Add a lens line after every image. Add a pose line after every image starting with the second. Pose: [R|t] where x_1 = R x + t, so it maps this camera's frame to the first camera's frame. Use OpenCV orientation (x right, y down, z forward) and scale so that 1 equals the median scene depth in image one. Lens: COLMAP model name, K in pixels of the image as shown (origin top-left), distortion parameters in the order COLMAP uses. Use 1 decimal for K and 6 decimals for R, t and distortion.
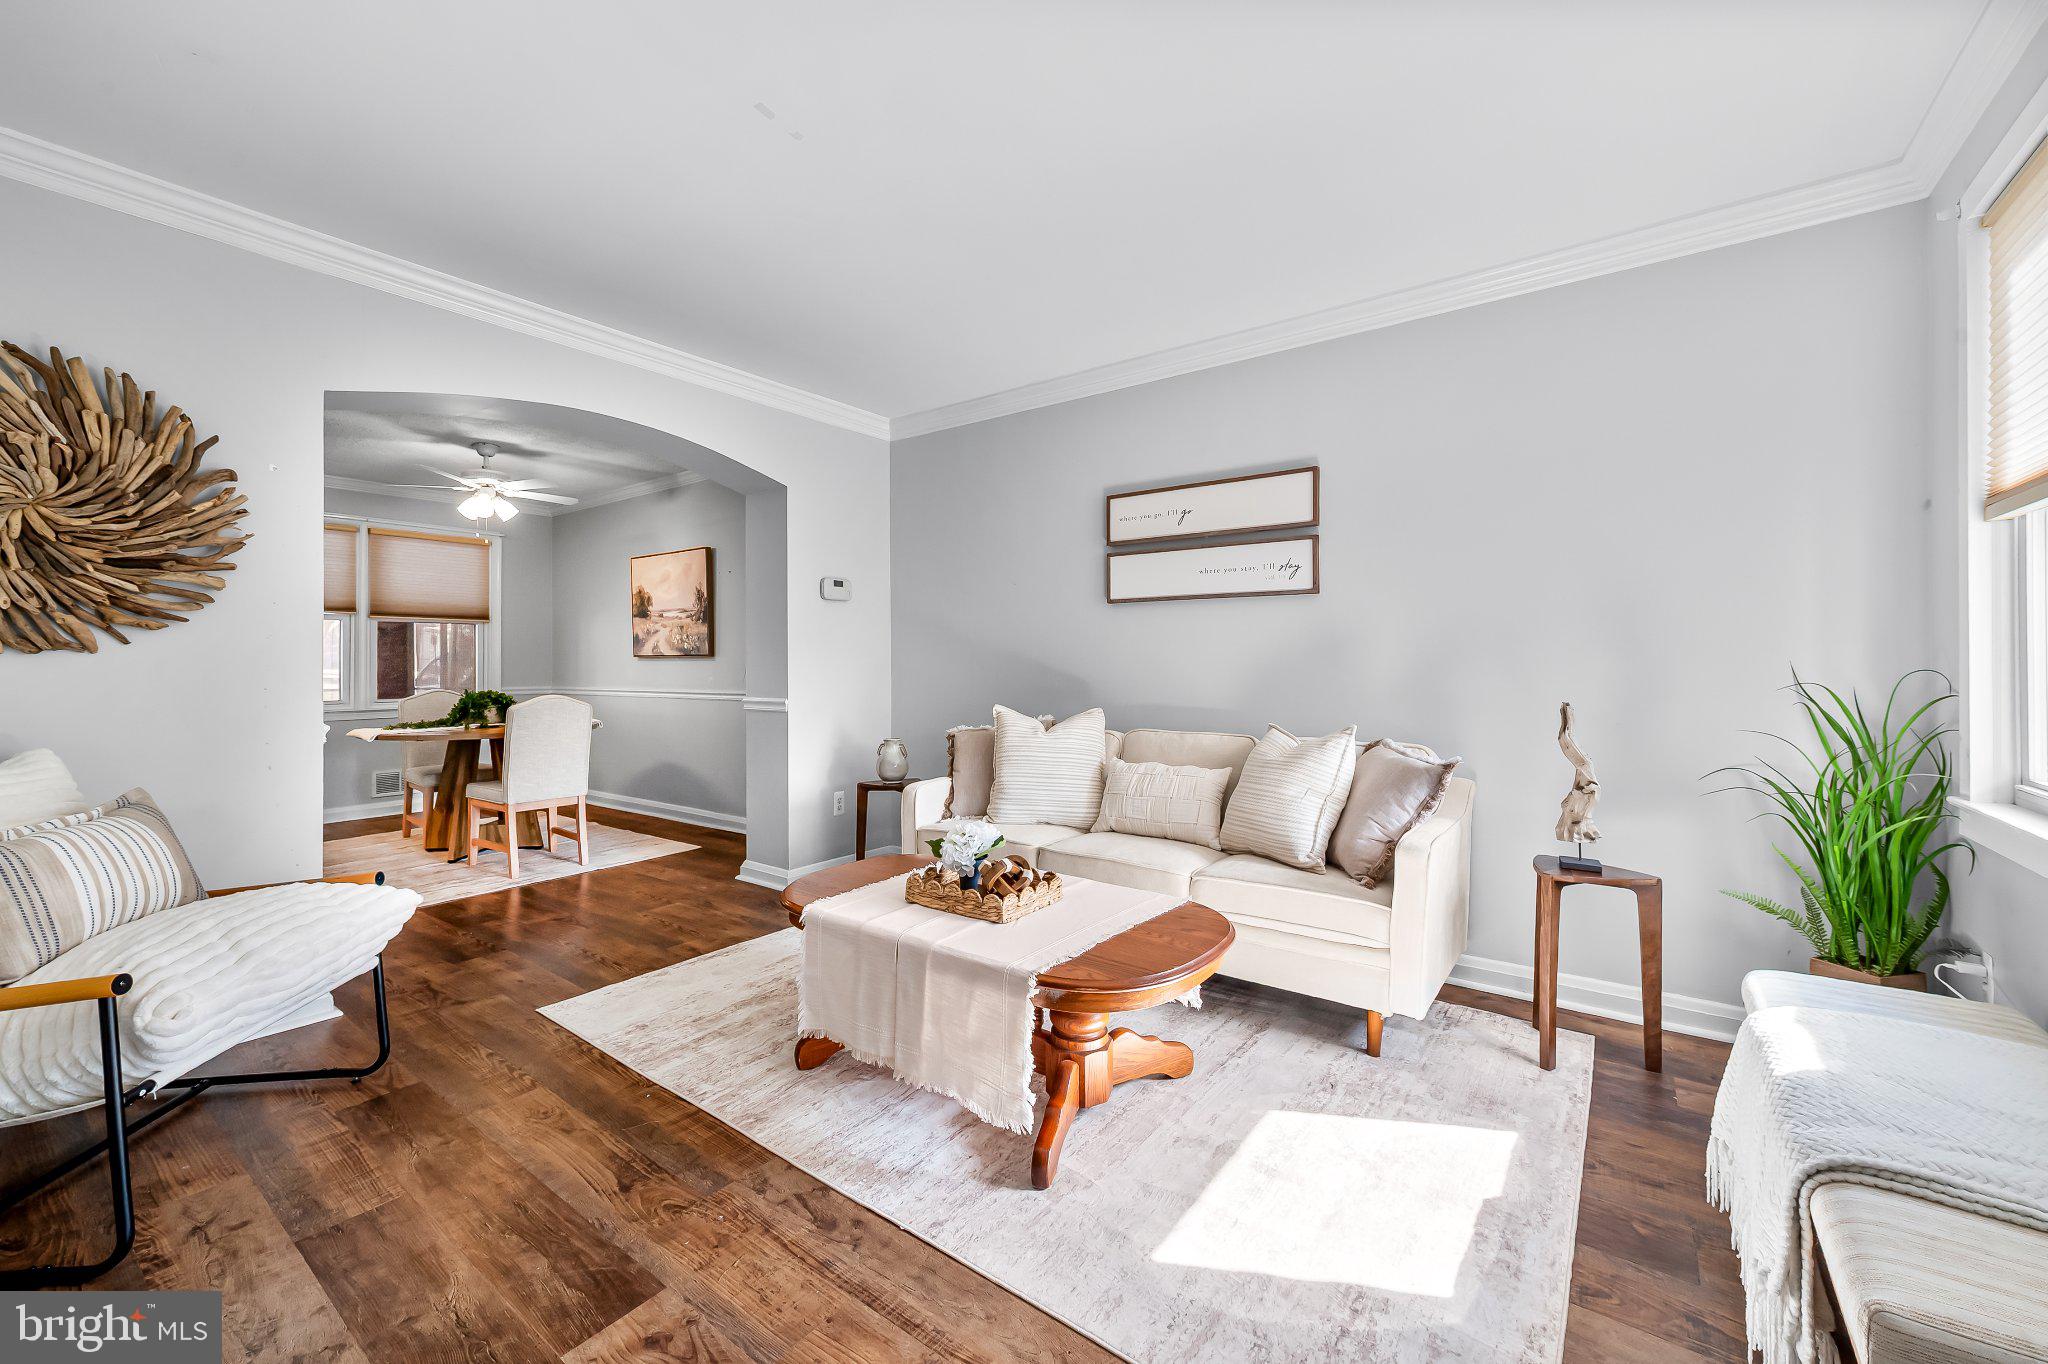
lens RADIAL K [[807.8, 0, 1031.0], [0, 807.8, 663.4], [0, 0, 1]] dist [0.003408, 0.000377]
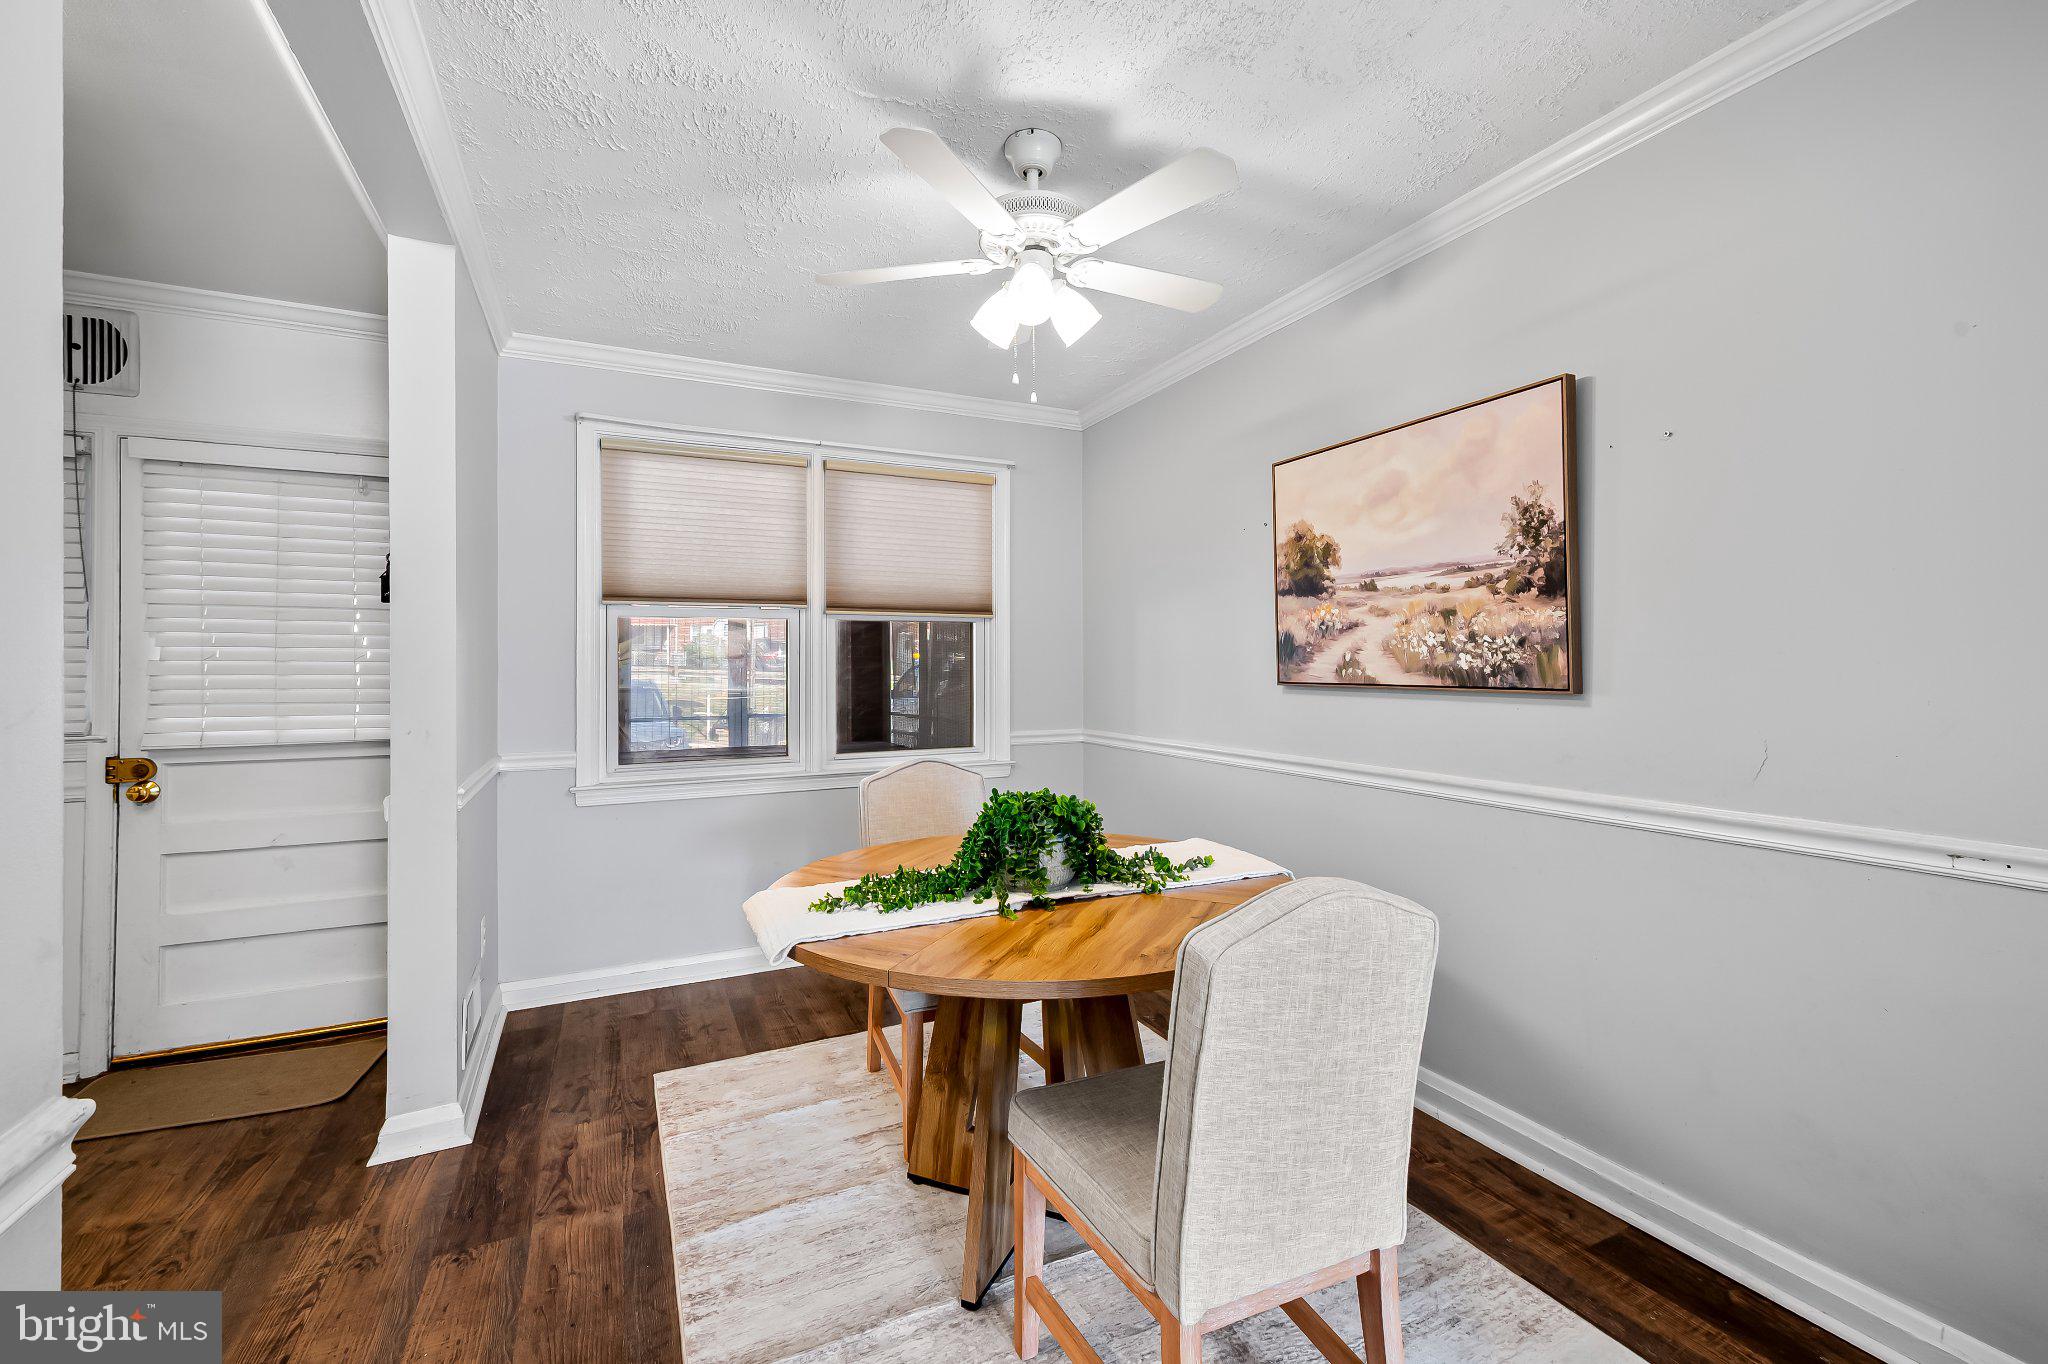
lens RADIAL K [[853.7, 0, 1031.2], [0, 853.7, 655.0], [0, 0, 1]] dist [0.006708, -0.000015]
pose [[0.882514, -0.008138, -0.470215, -0.501026], [0.004419, 0.999950, -0.009014, -0.026358], [0.470265, 0.005877, 0.882506, 0.664510]]
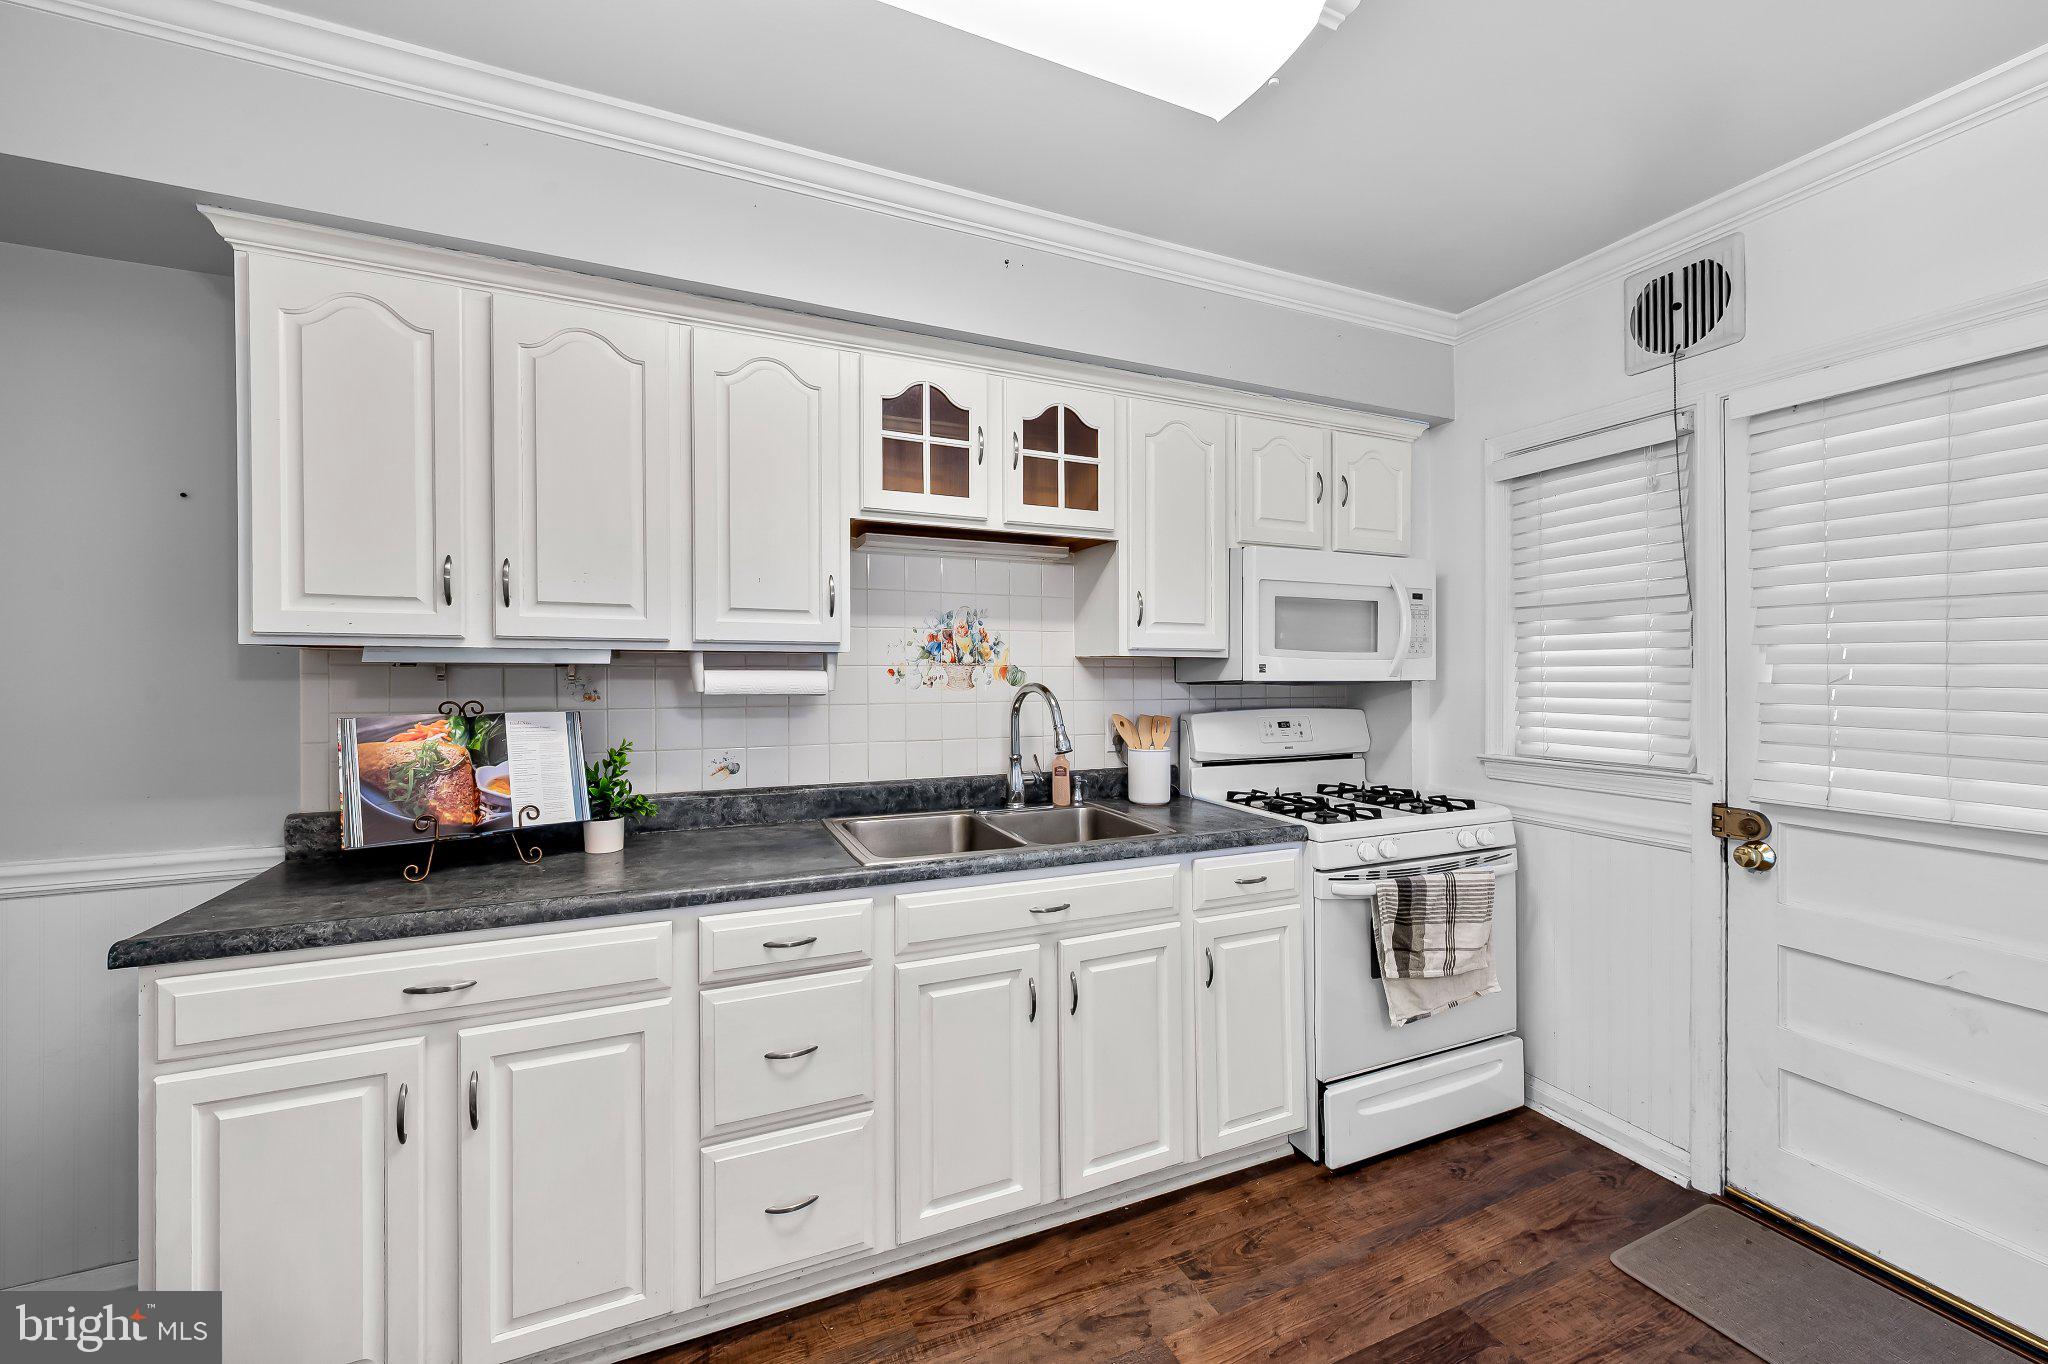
lens RADIAL K [[802.3, 0, 1031.5], [0, 802.3, 668.6], [0, 0, 1]] dist [0.007491, -0.000208]
pose [[-0.498113, -0.002112, -0.867110, -0.755035], [0.002693, 0.999988, -0.003983, -0.037168], [0.867108, -0.004319, -0.498101, 0.778705]]
